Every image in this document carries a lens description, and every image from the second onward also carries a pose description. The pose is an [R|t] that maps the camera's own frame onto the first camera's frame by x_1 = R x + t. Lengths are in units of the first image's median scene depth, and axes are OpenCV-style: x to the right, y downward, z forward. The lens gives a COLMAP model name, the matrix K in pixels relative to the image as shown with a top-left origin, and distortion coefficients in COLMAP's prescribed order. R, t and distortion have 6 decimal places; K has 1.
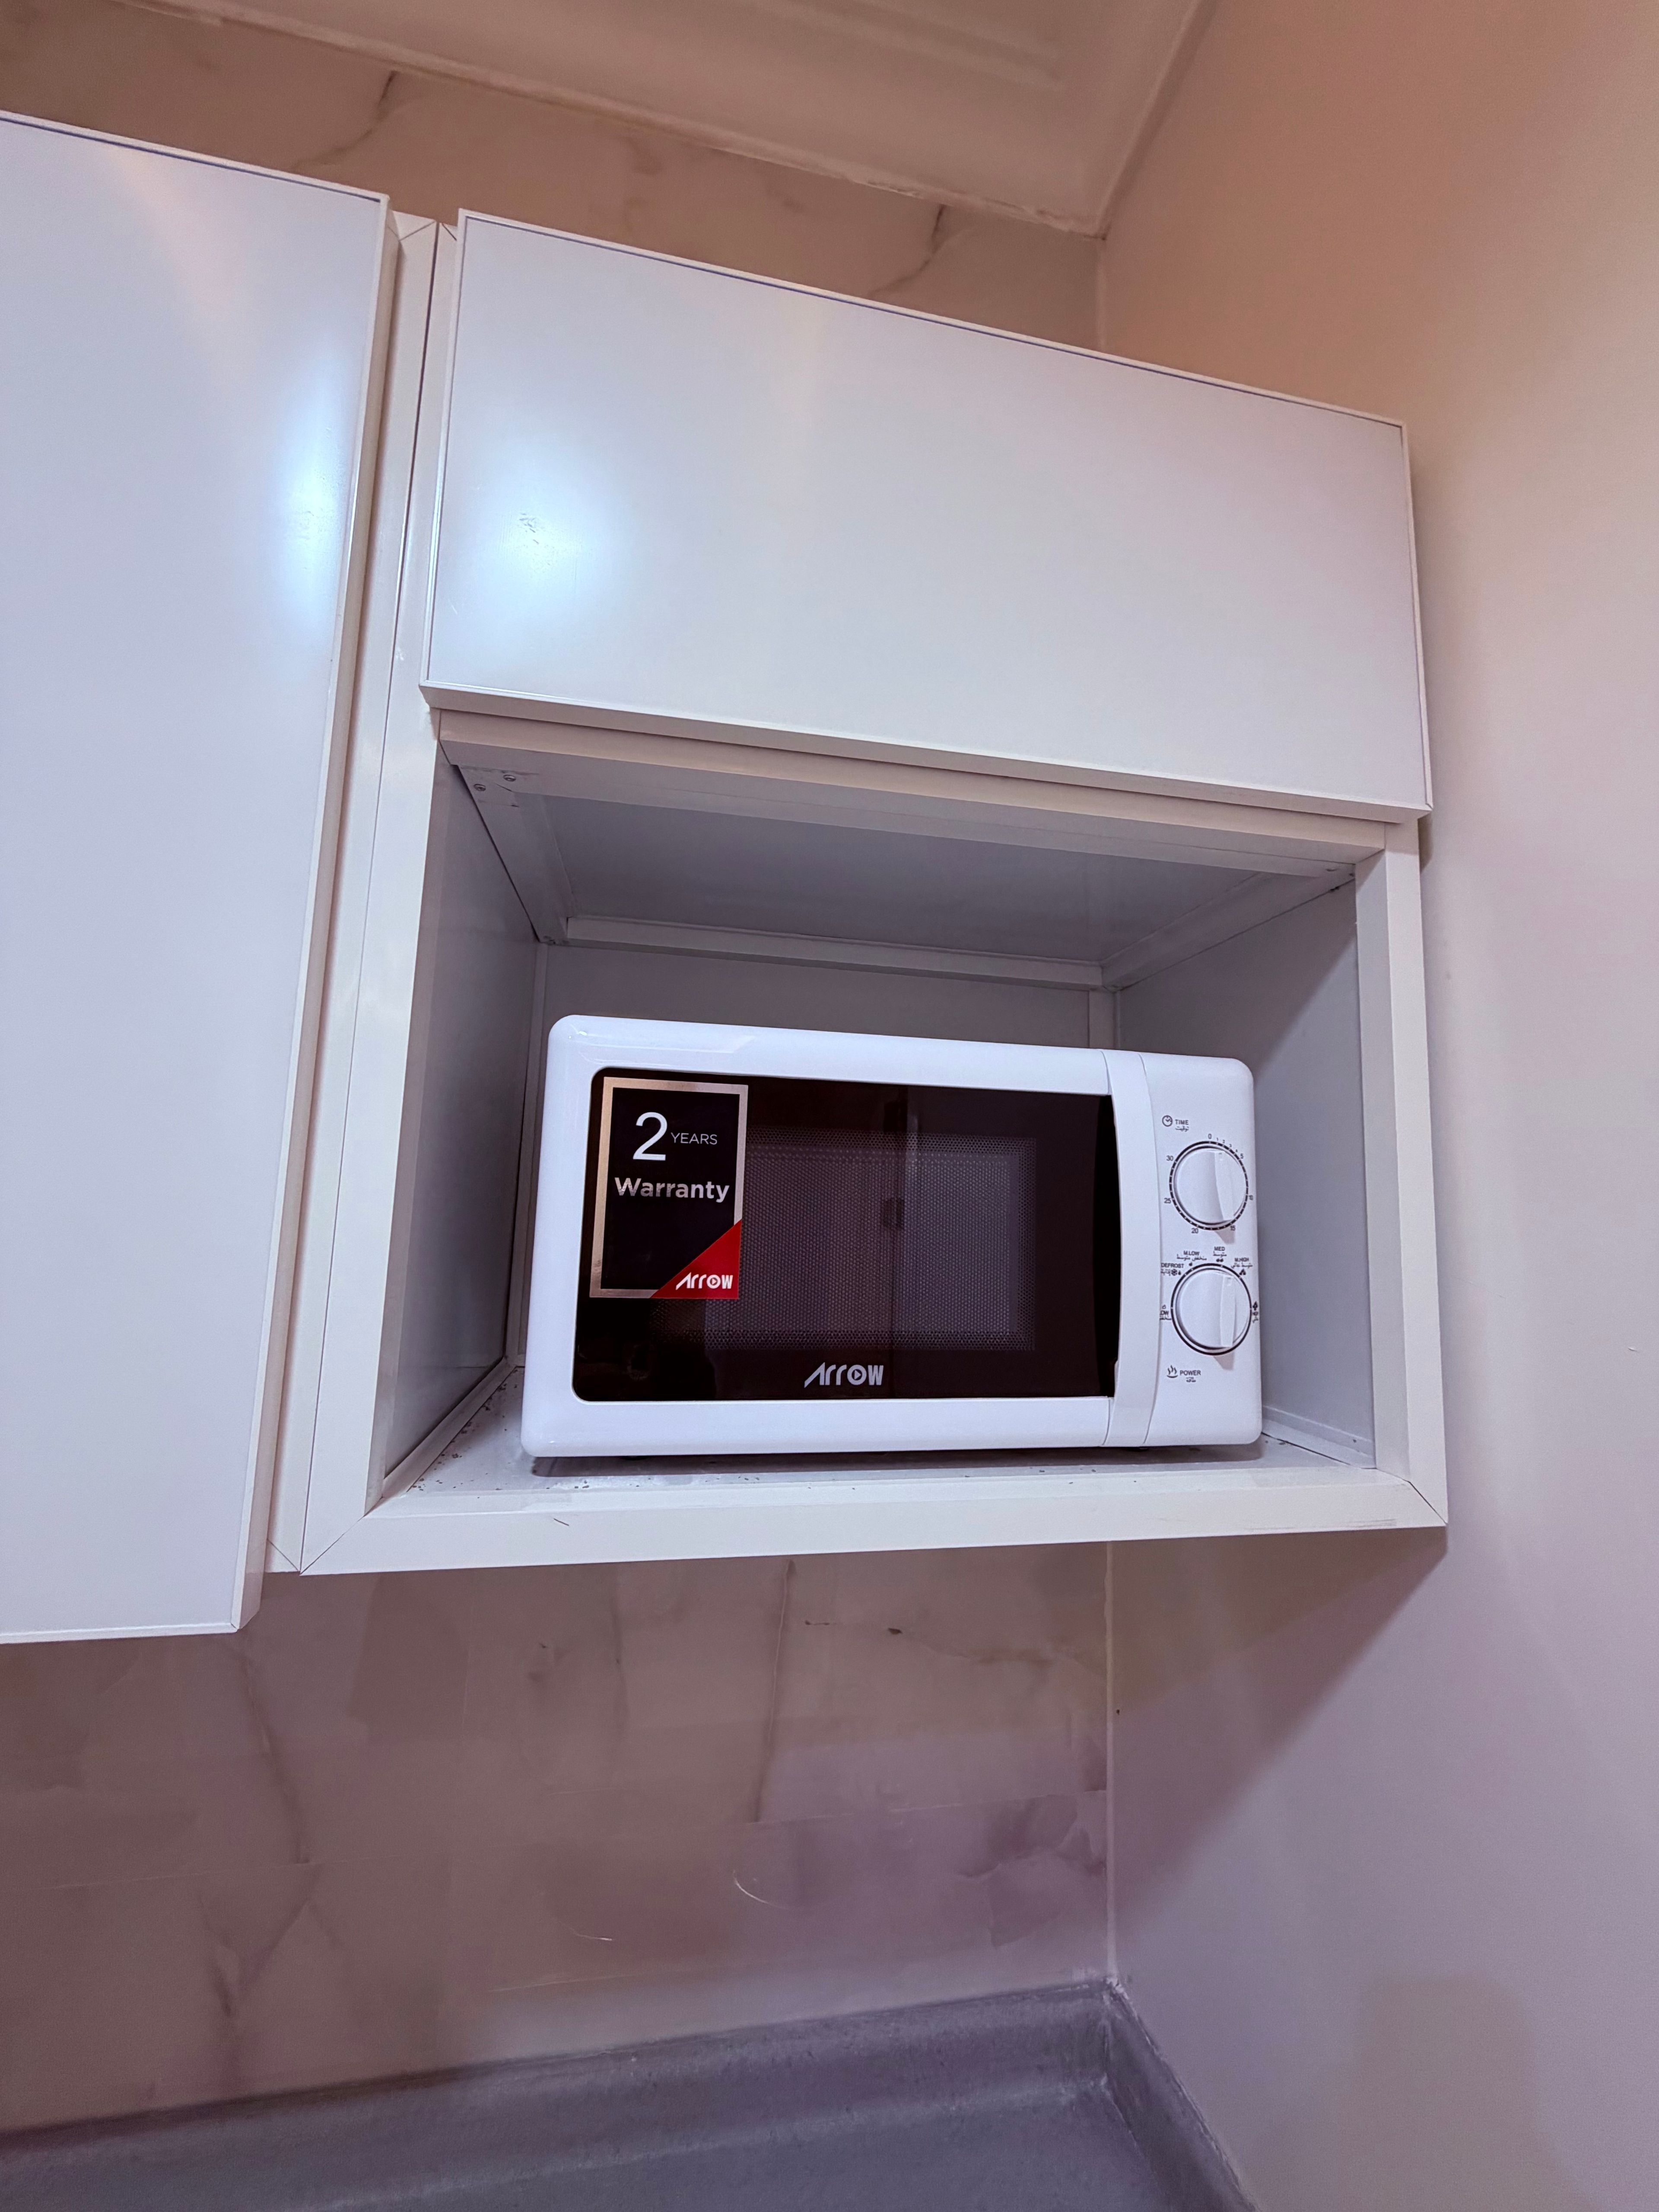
lens RADIAL K [[881.7, 0, 835.1], [0, 881.7, 1100.3], [0, 0, 1]] dist [-0.002451, -0.000107]
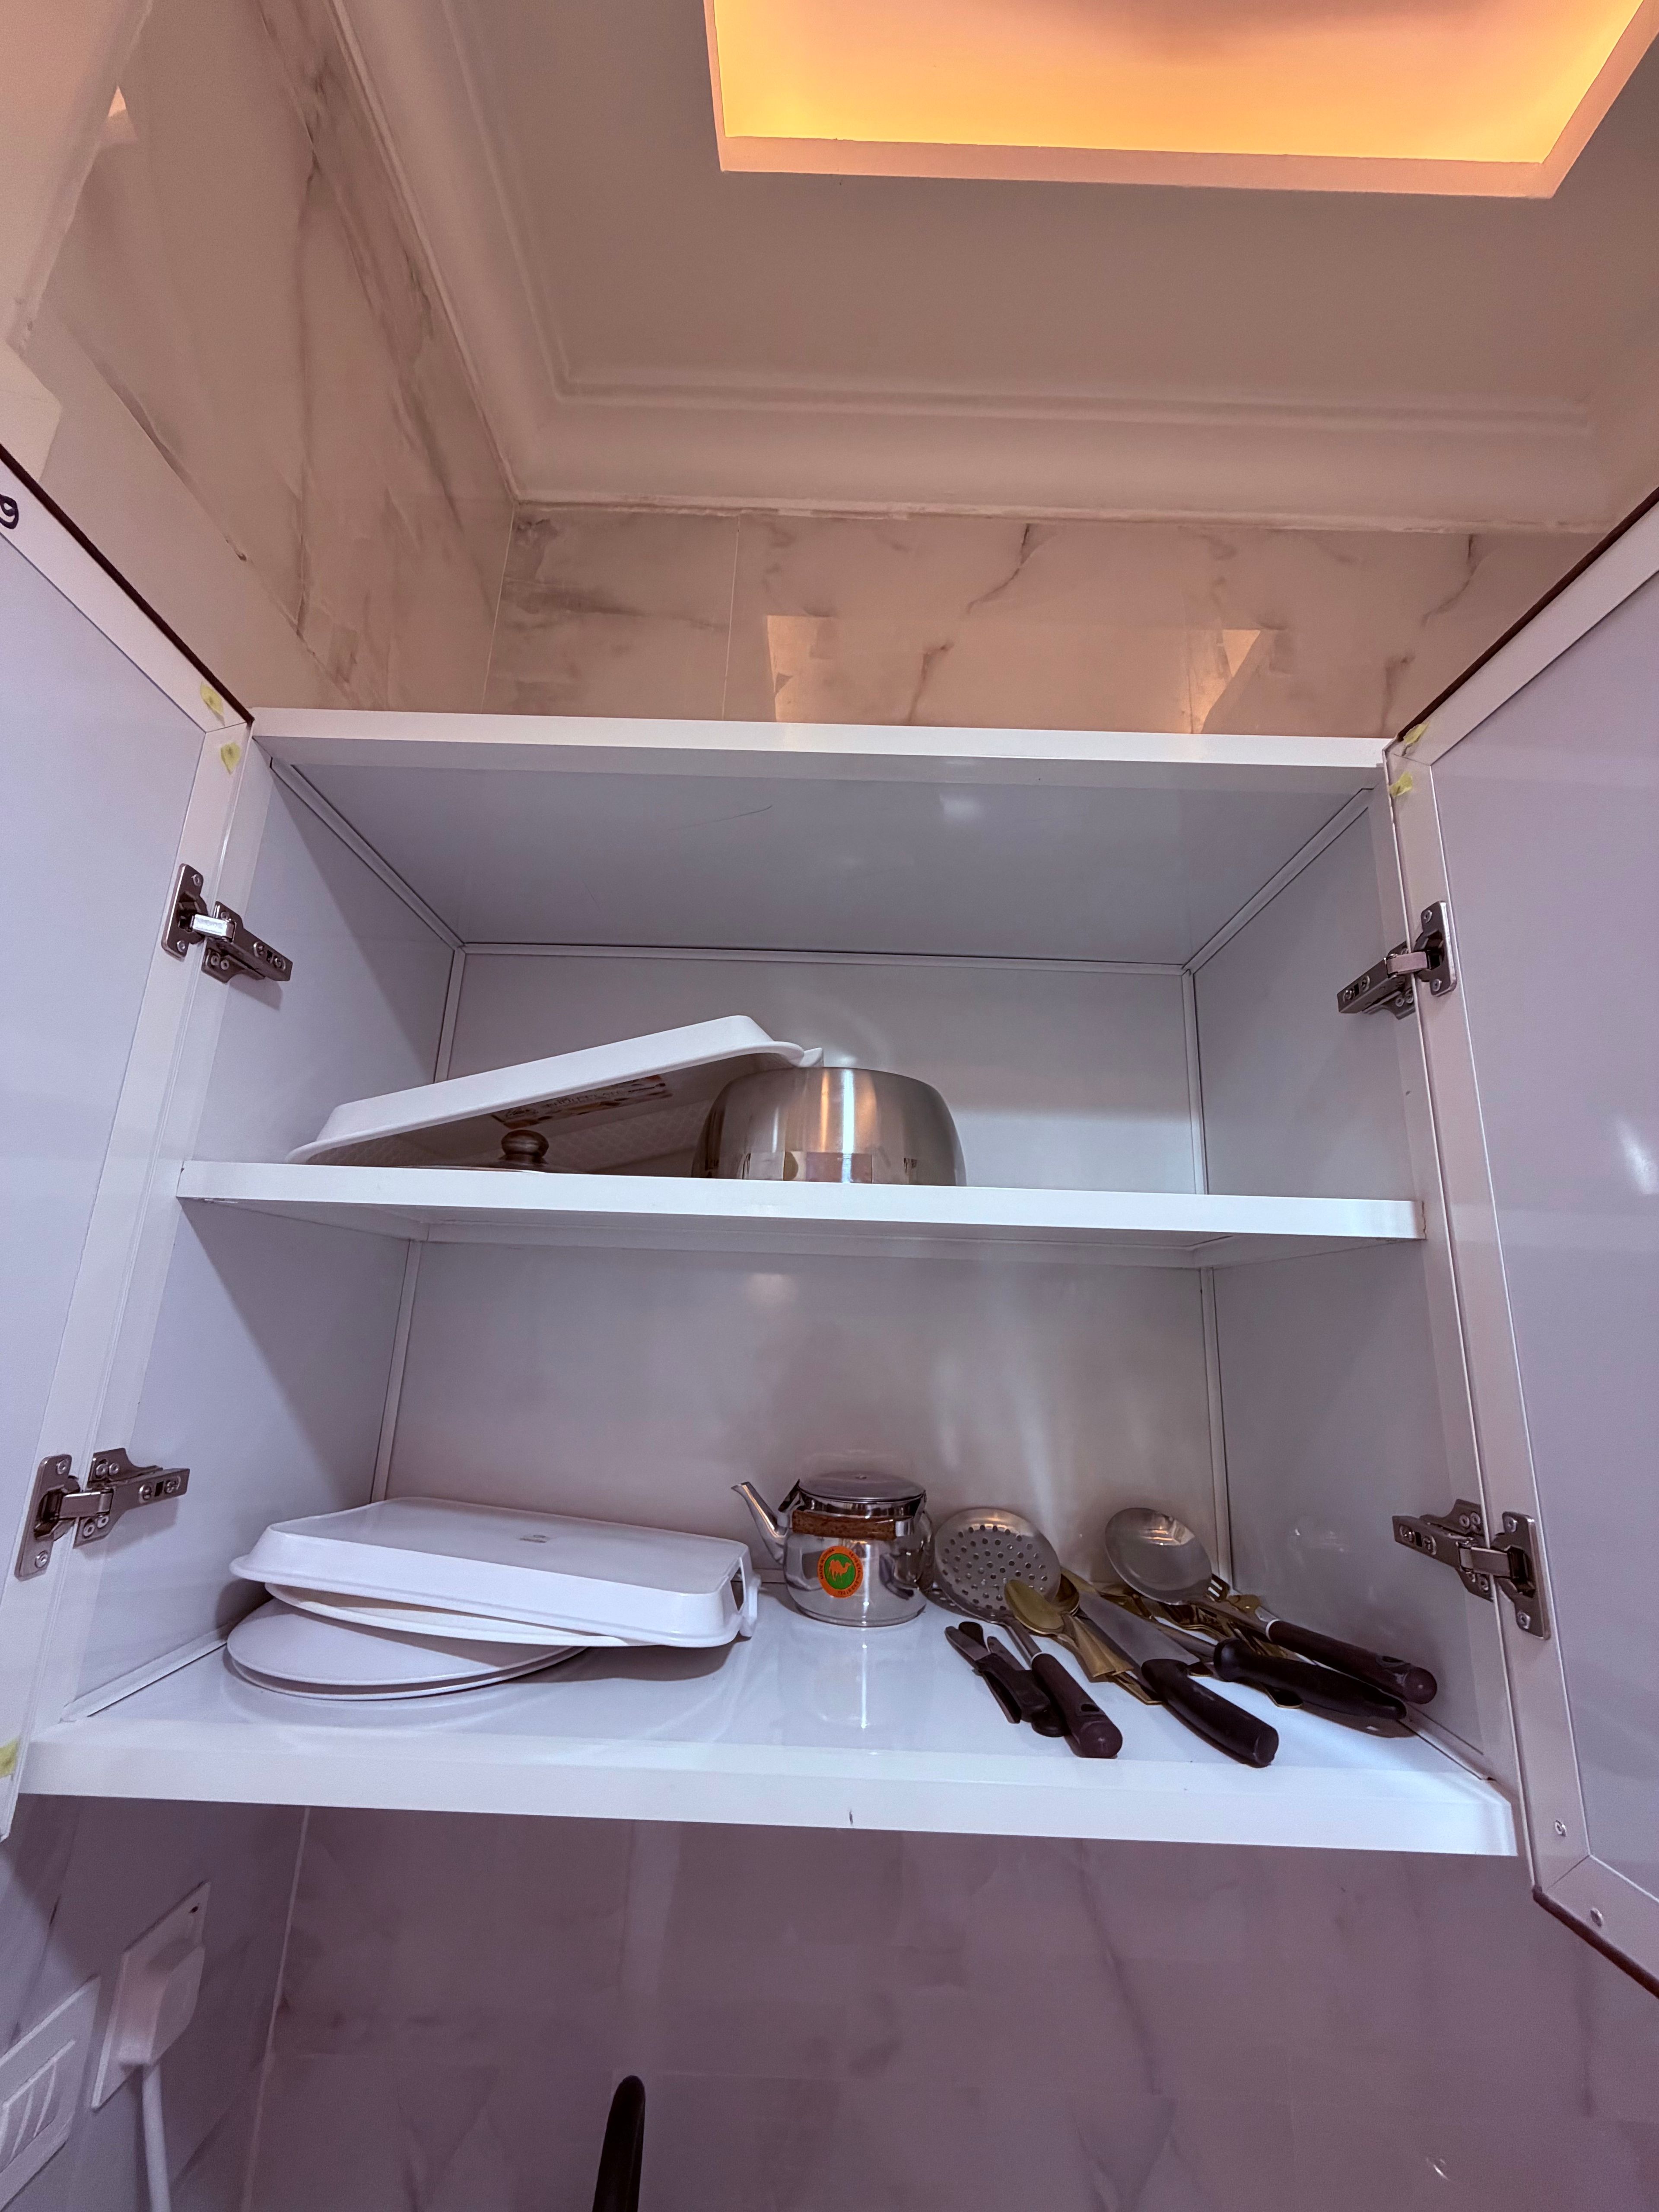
lens RADIAL K [[881.7, 0, 823.6], [0, 881.7, 1109.5], [0, 0, 1]] dist [-0.002451, -0.000107]
pose [[0.981196, -0.046575, -0.187313, -0.552988], [0.019363, 0.989307, -0.144560, -0.117002], [0.192042, 0.138215, 0.971605, -0.195848]]
